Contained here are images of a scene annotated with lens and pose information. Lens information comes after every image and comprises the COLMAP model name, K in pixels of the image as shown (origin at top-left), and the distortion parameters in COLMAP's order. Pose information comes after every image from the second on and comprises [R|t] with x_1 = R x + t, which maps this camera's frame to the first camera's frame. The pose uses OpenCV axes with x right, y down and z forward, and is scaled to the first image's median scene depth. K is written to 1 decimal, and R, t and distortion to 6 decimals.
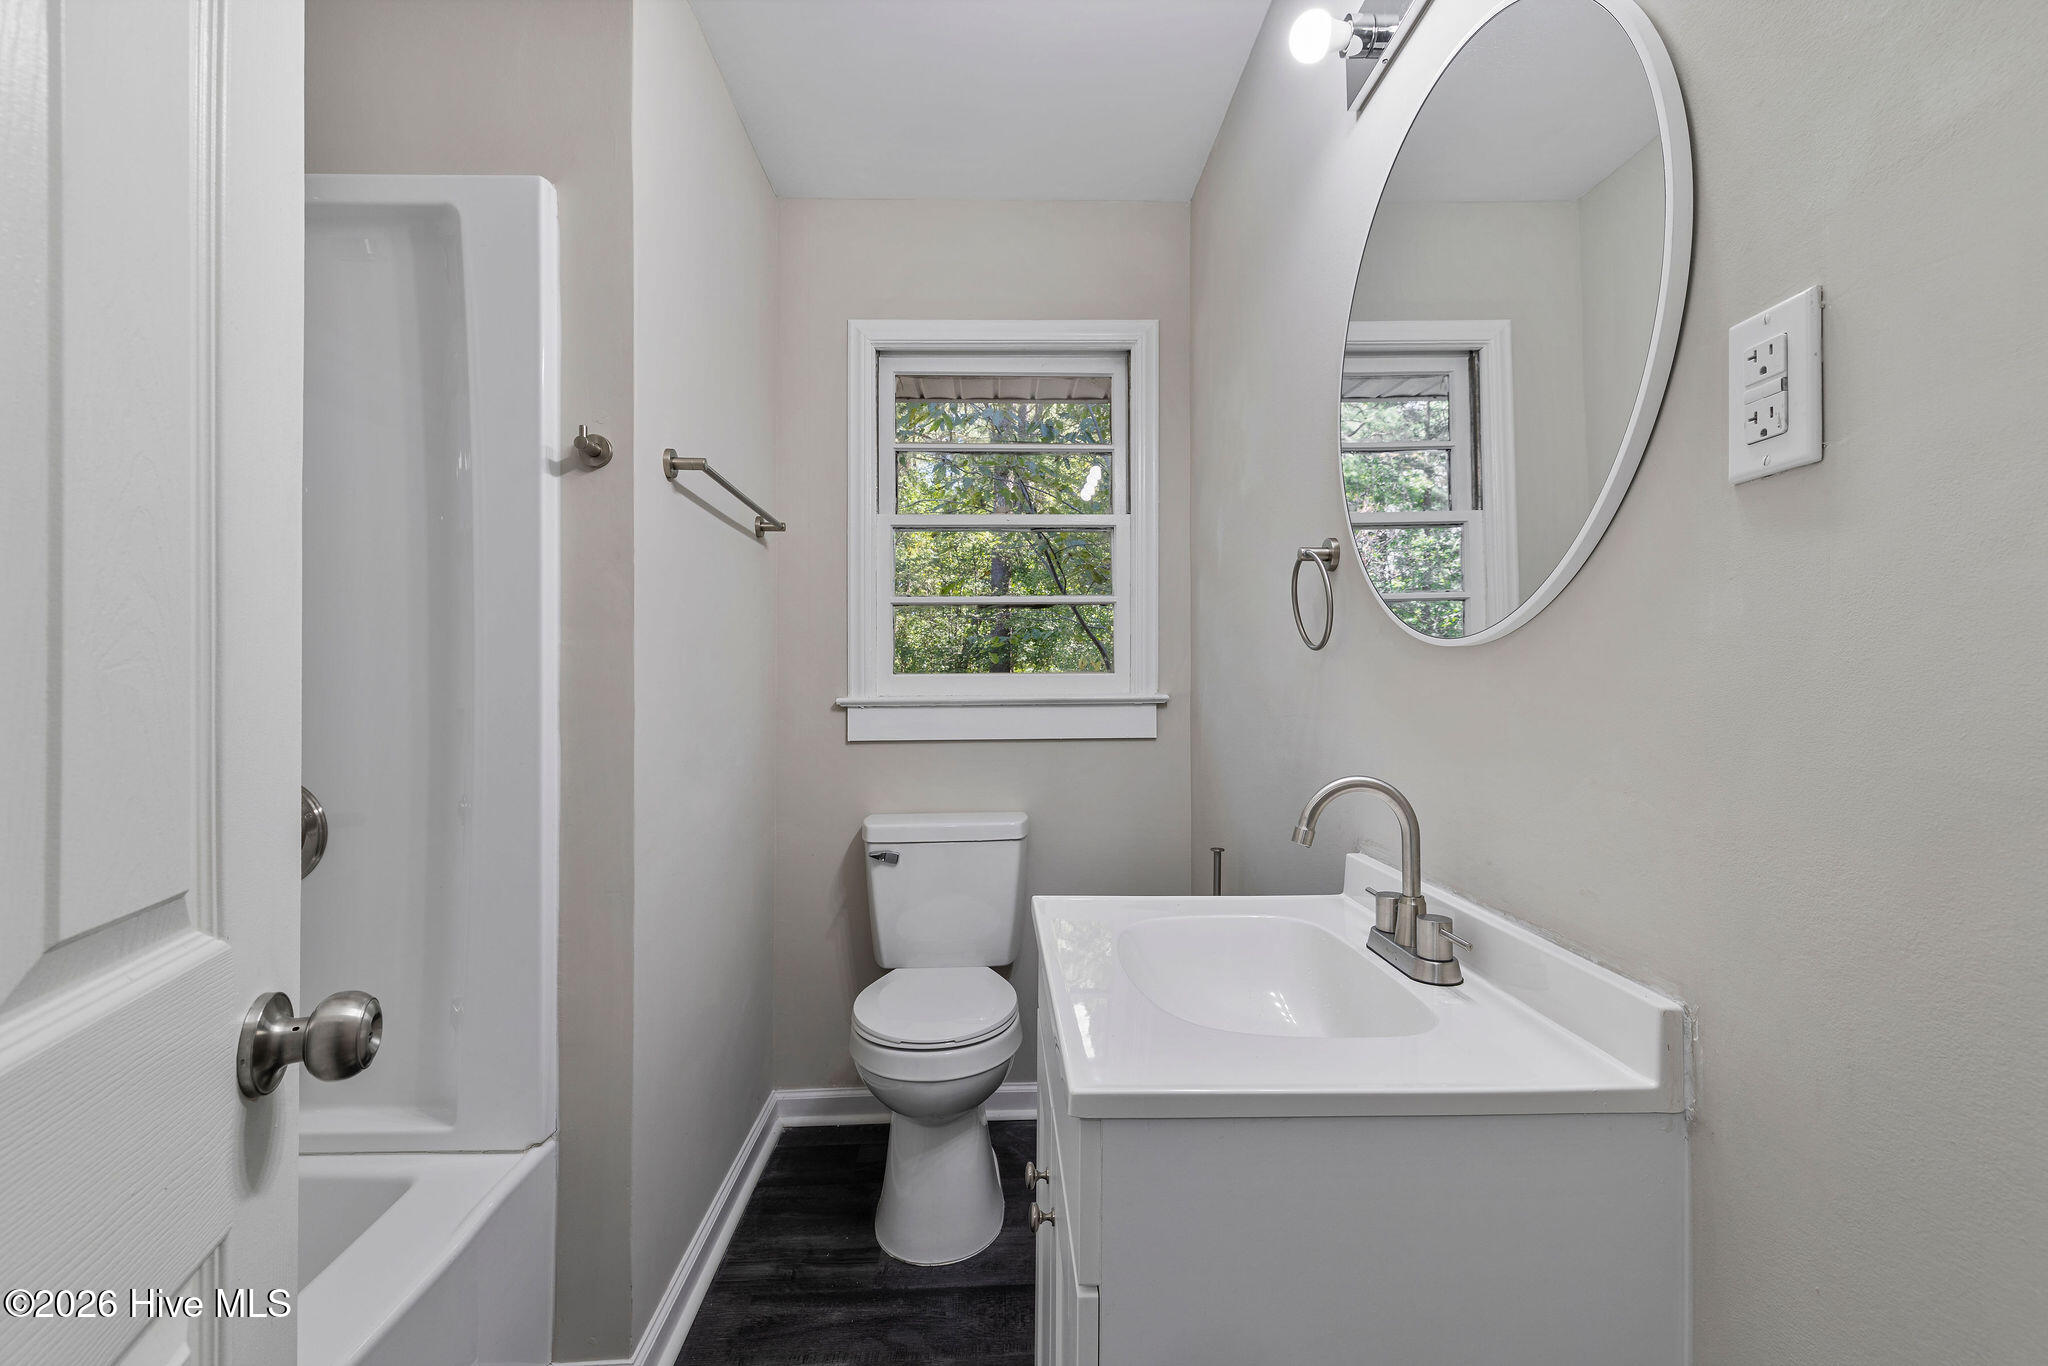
lens RADIAL K [[887.2, 0, 1024.0], [0, 887.2, 683.0], [0, 0, 1]] dist [-0.000845, -0.000128]
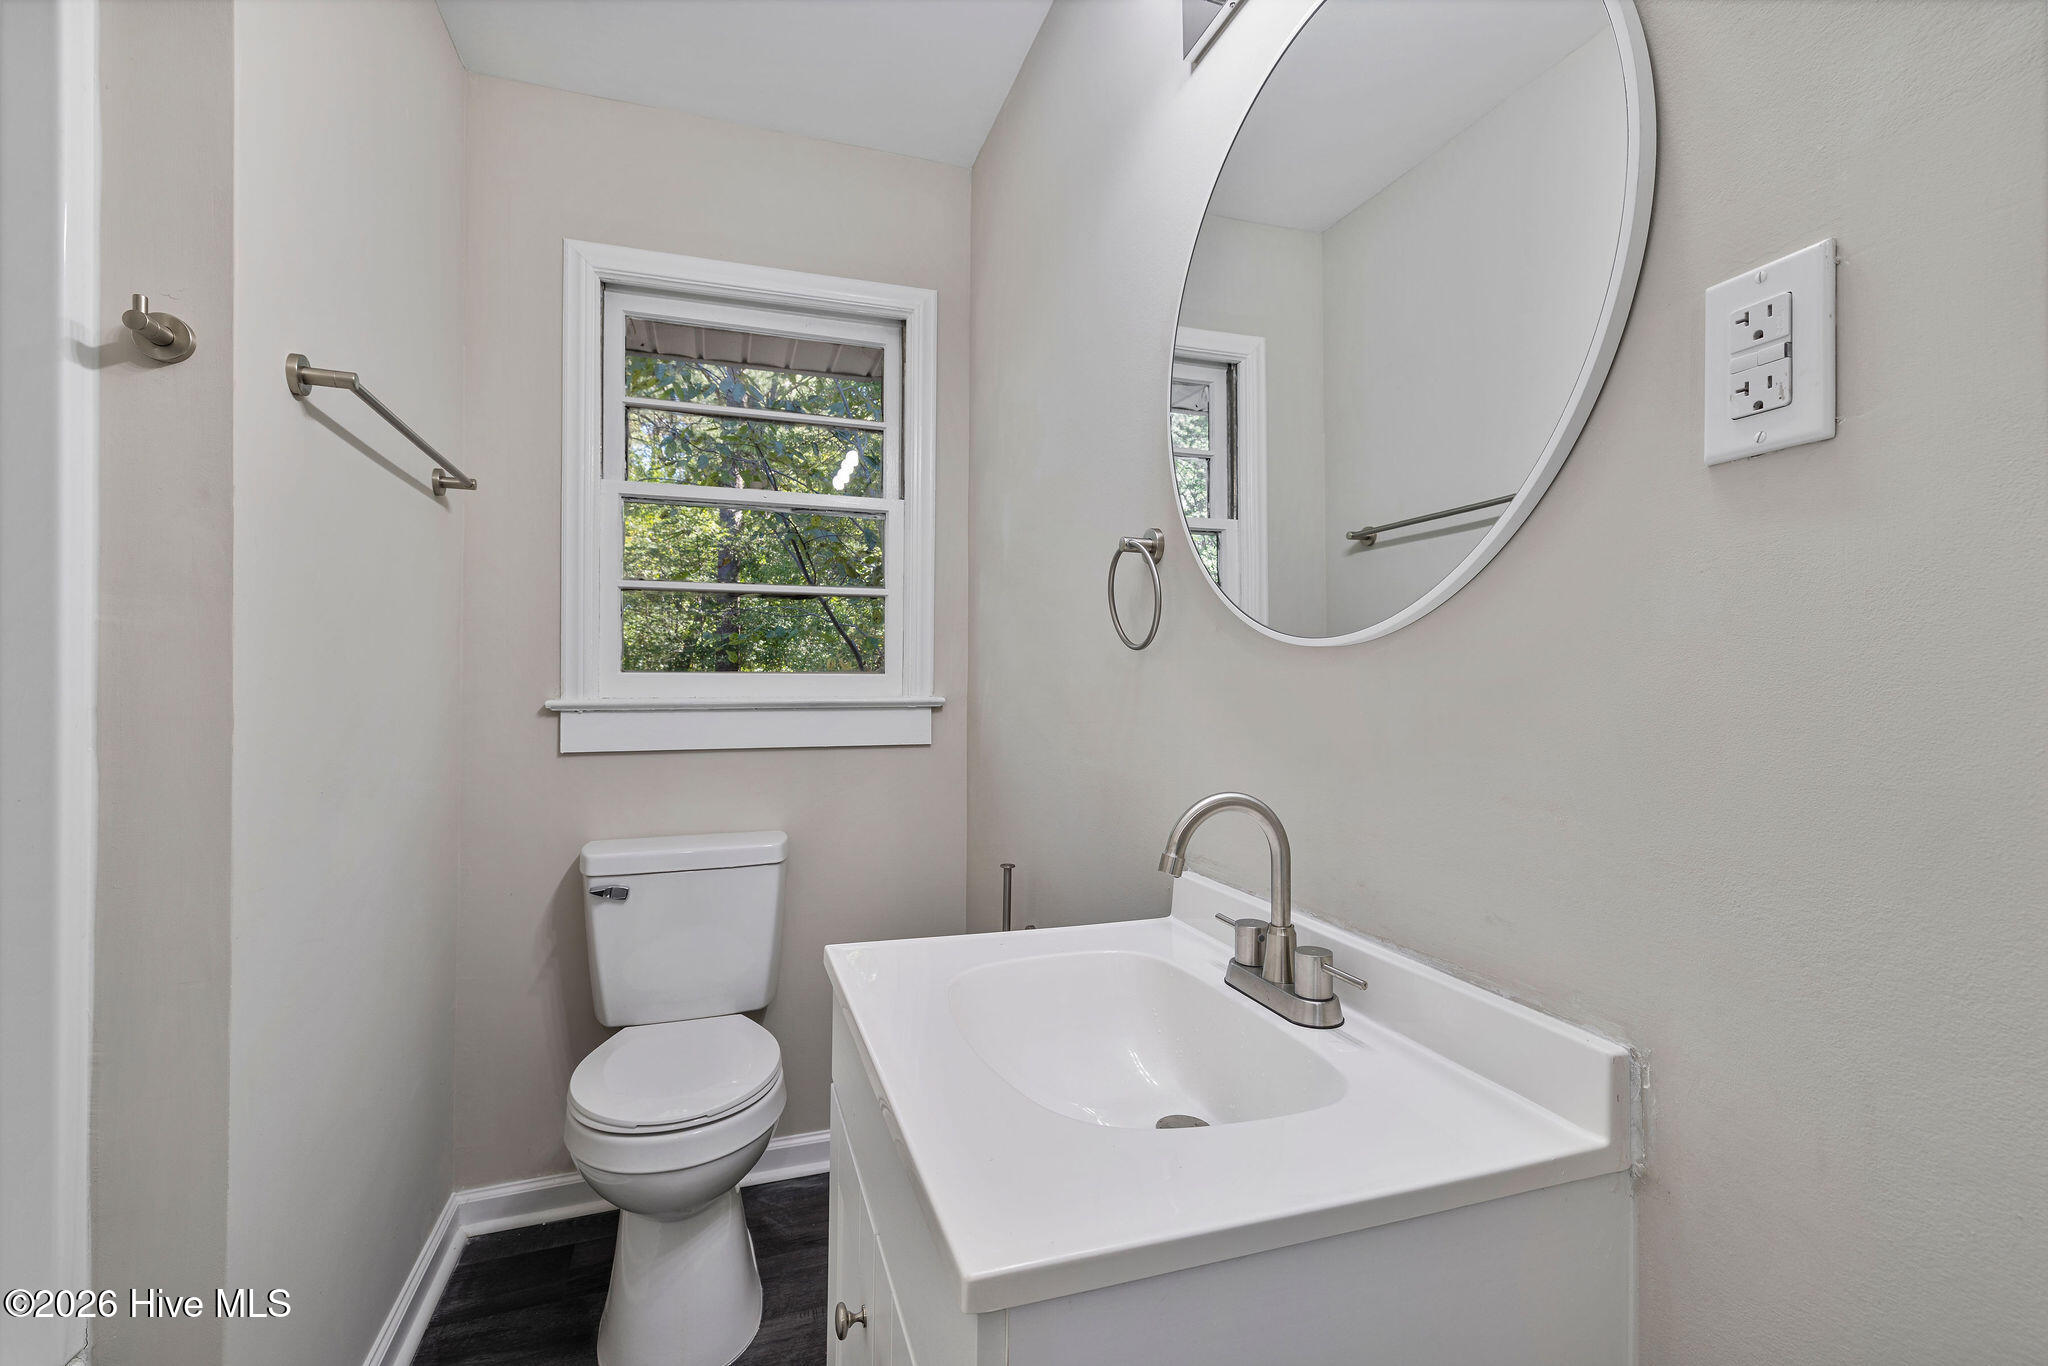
lens RADIAL K [[887.2, 0, 1024.0], [0, 887.2, 683.0], [0, 0, 1]] dist [-0.000845, -0.000128]
pose [[0.956111, 0.005756, 0.292950, -0.036379], [-0.005392, 0.999983, -0.002049, -0.000095], [-0.292957, 0.000379, 0.956126, 0.112163]]
